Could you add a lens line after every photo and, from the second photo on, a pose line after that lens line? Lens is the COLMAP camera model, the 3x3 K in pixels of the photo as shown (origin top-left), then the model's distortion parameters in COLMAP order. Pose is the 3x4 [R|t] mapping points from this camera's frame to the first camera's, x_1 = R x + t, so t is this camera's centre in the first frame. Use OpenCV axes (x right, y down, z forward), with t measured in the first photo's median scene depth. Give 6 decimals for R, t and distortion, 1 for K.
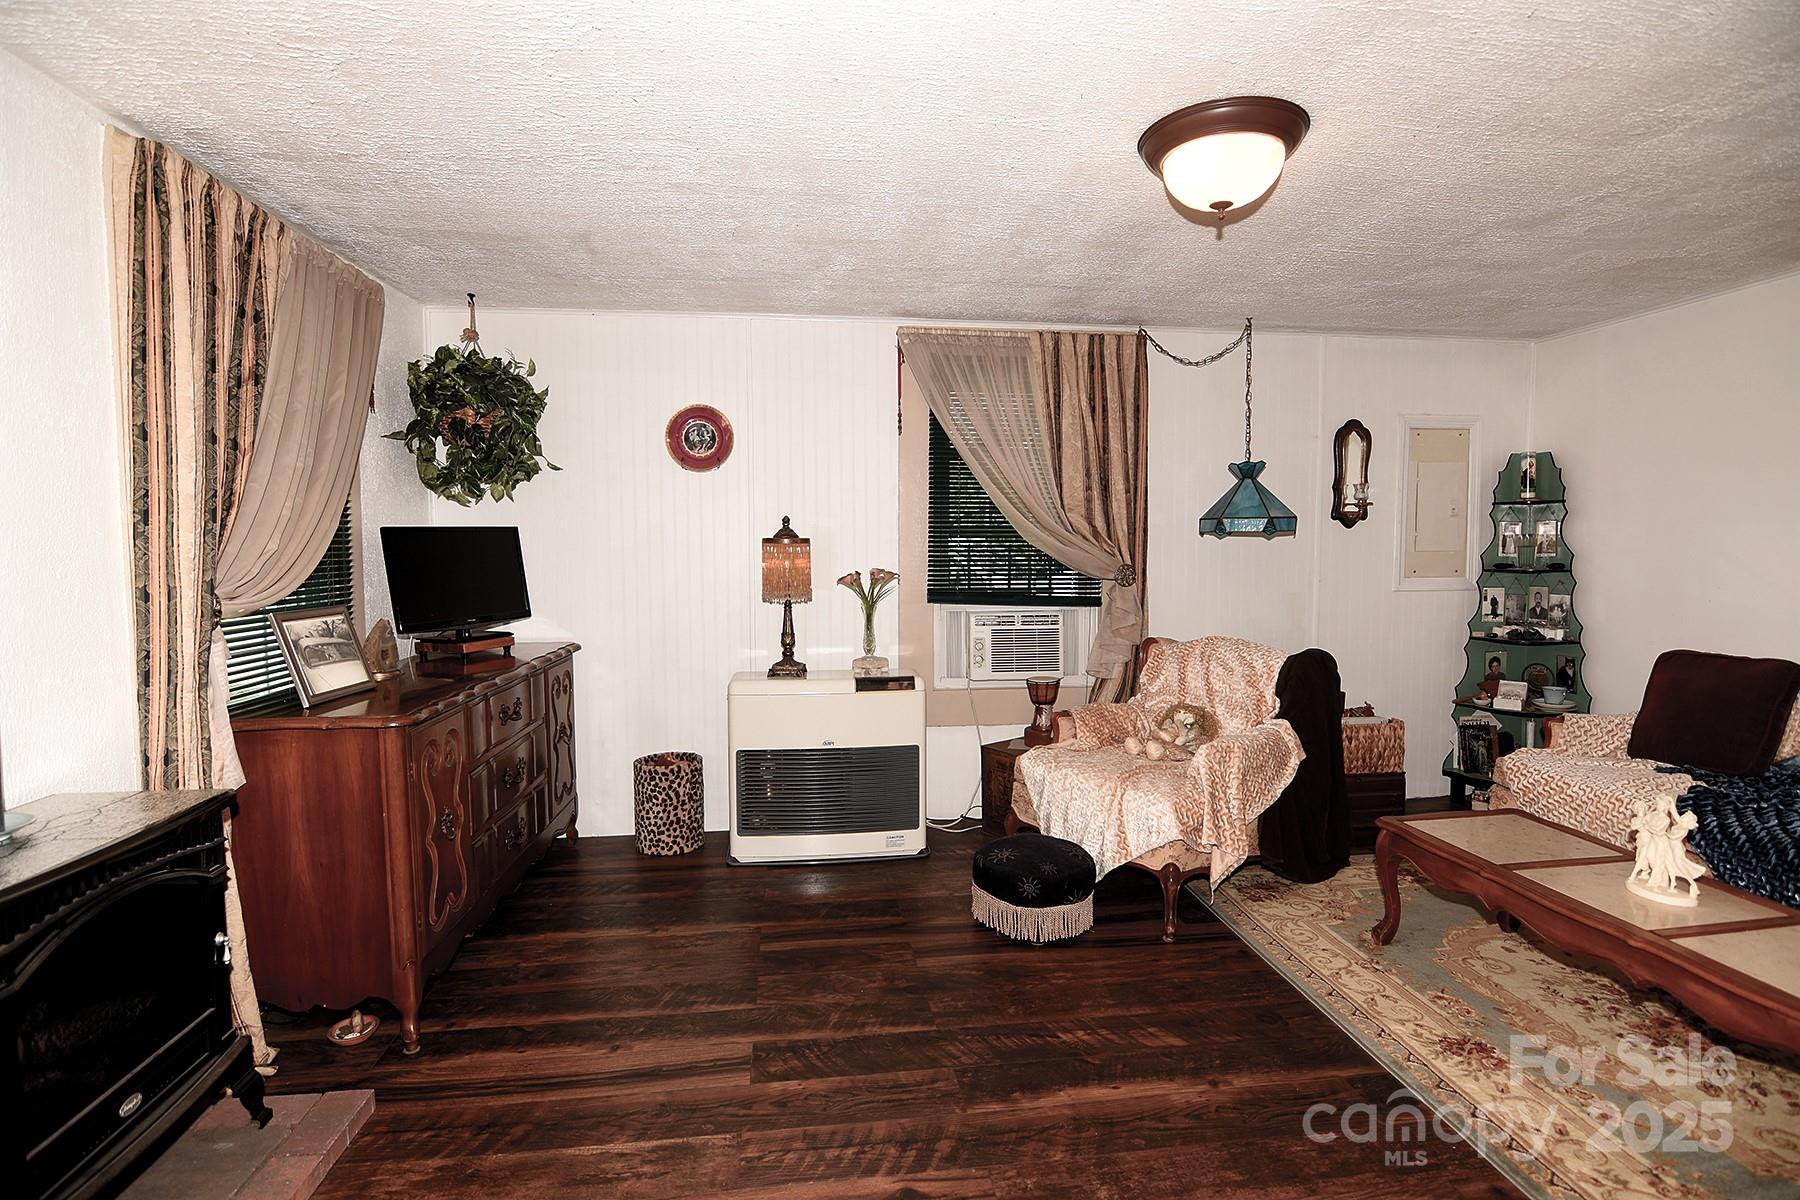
lens RADIAL K [[874.0, 0, 896.3], [0, 874.0, 598.0], [0, 0, 1]] dist [-0.003316, -0.011923]
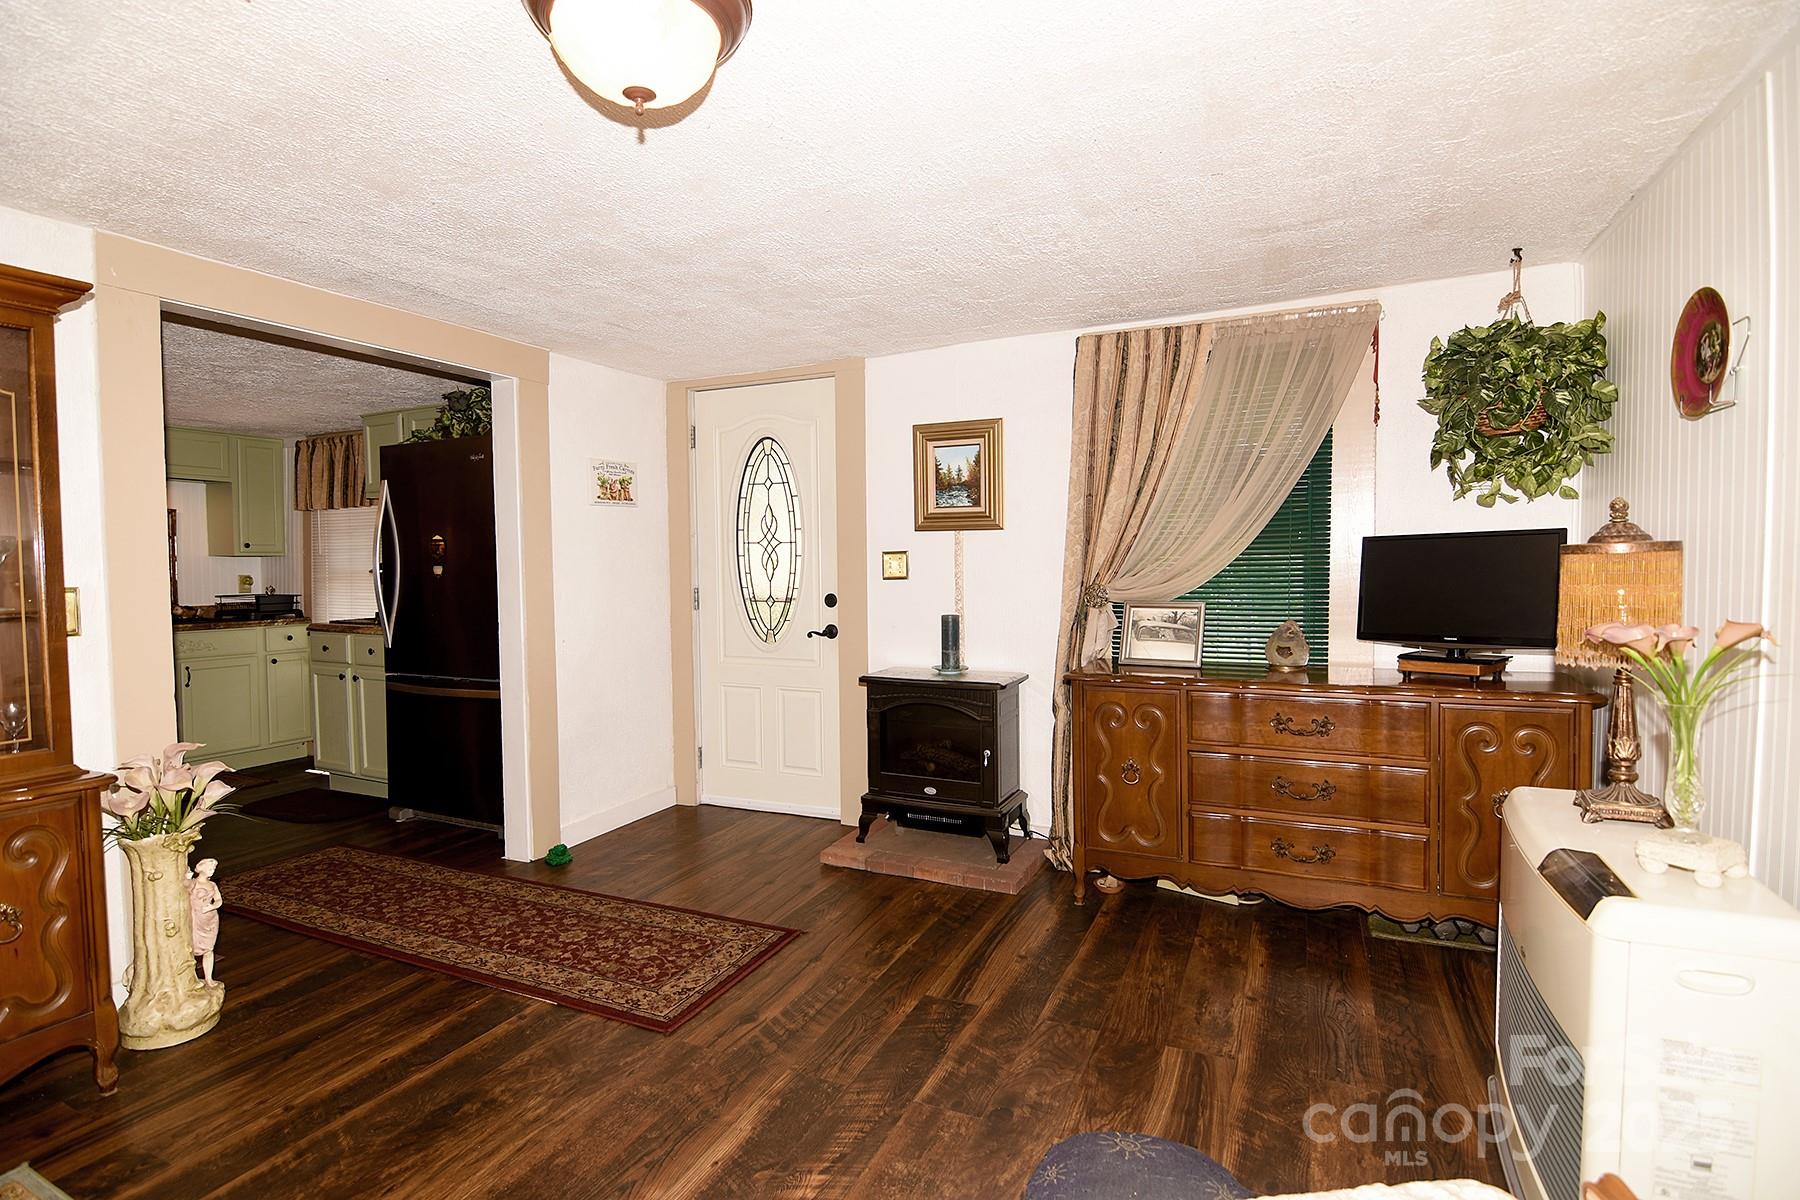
lens RADIAL K [[874.0, 0, 896.3], [0, 874.0, 598.0], [0, 0, 1]] dist [-0.003316, -0.011923]
pose [[-0.531954, 0.051851, -0.845184, 0.485125], [-0.033996, 0.996011, 0.082501, -0.060731], [0.846091, 0.072620, -0.528069, 0.870679]]
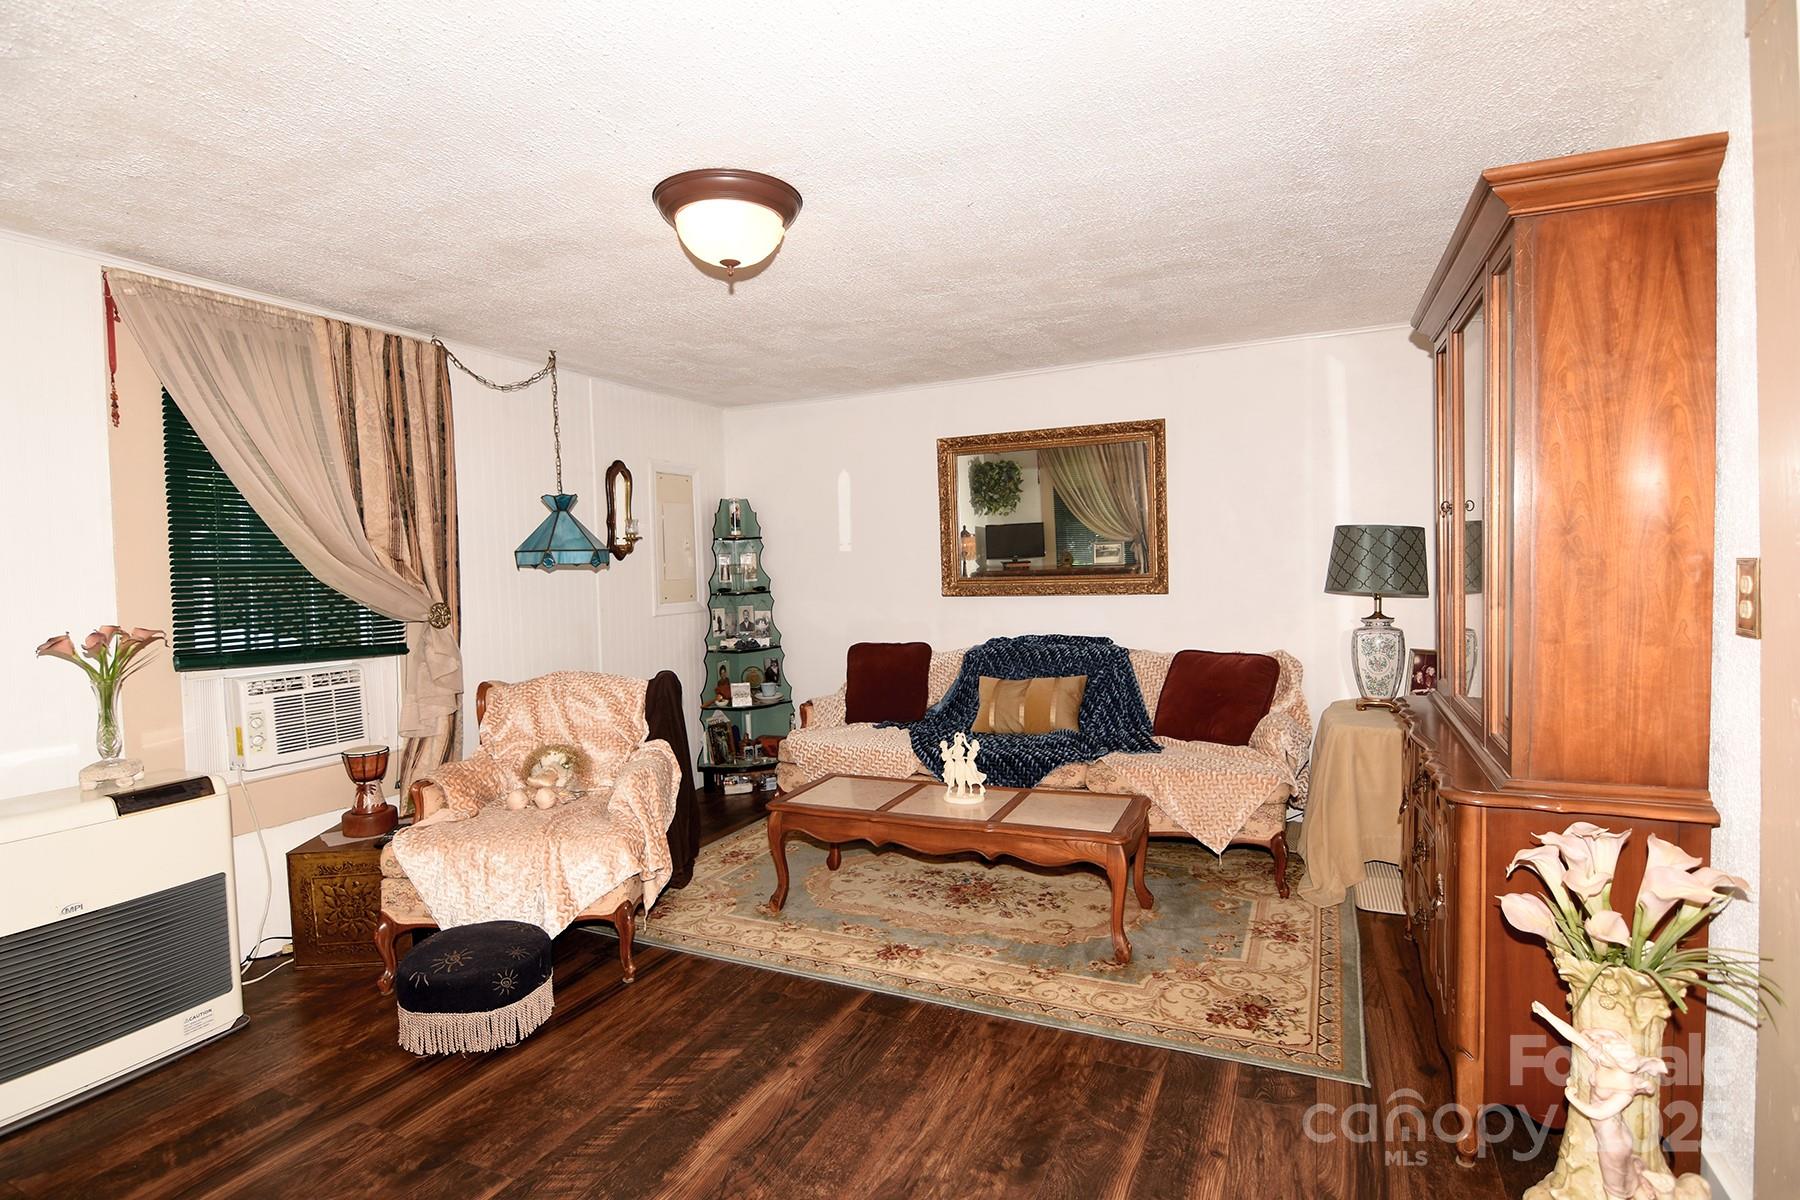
lens RADIAL K [[899.3, 0, 900.0], [0, 899.3, 600.0], [0, 0, 1]] dist [-0.000021, -0.015171]
pose [[0.525607, -0.043691, 0.849605, -0.271588], [0.077783, 0.996965, 0.003149, -0.008903], [-0.847164, 0.064430, 0.527411, 0.139146]]
